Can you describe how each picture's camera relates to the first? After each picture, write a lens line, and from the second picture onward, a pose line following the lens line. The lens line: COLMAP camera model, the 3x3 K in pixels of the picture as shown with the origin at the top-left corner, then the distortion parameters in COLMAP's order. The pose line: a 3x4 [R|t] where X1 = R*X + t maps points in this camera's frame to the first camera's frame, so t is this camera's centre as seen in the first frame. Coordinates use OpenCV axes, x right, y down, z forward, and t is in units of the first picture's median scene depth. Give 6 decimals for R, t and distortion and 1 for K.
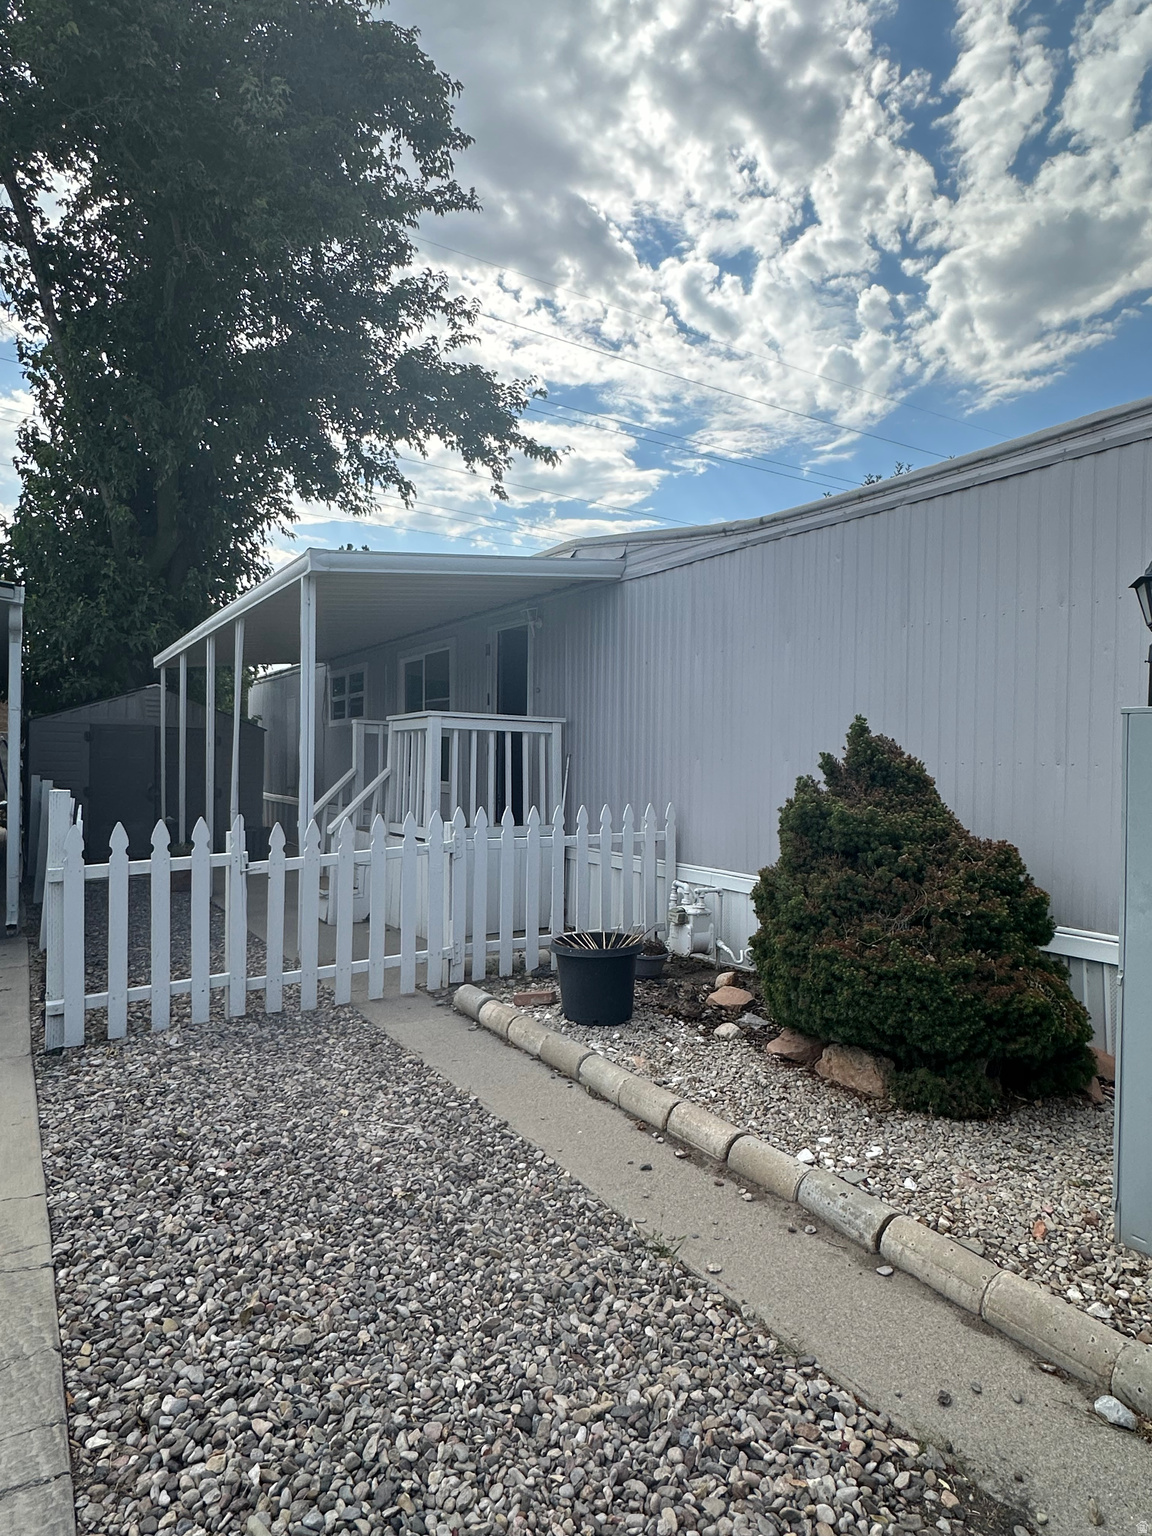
lens RADIAL K [[863.5, 0, 586.0], [0, 863.5, 769.0], [0, 0, 1]] dist [0.005440, 0.000653]
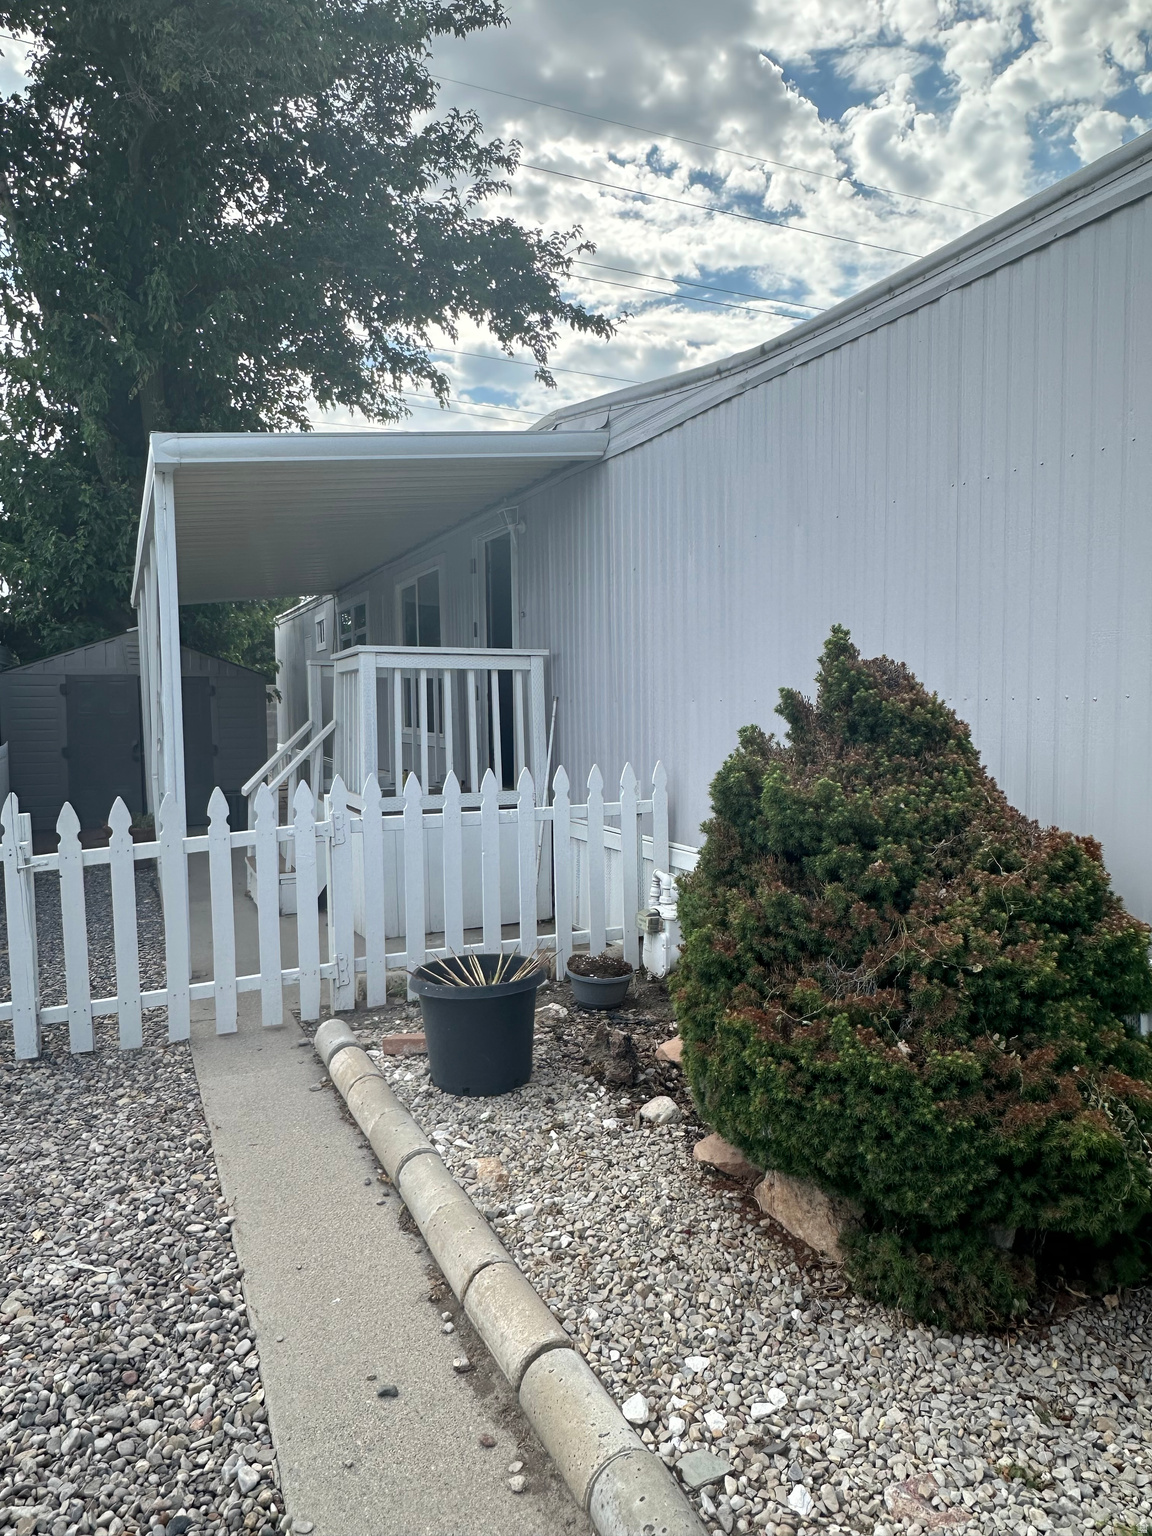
lens RADIAL K [[977.7, 0, 565.8], [0, 977.7, 761.2], [0, 0, 1]] dist [0.001094, 0.002449]
pose [[0.988895, -0.017043, -0.147636, 0.197355], [0.024643, 0.998455, 0.049805, -0.004733], [0.146559, -0.052890, 0.987787, 0.244318]]
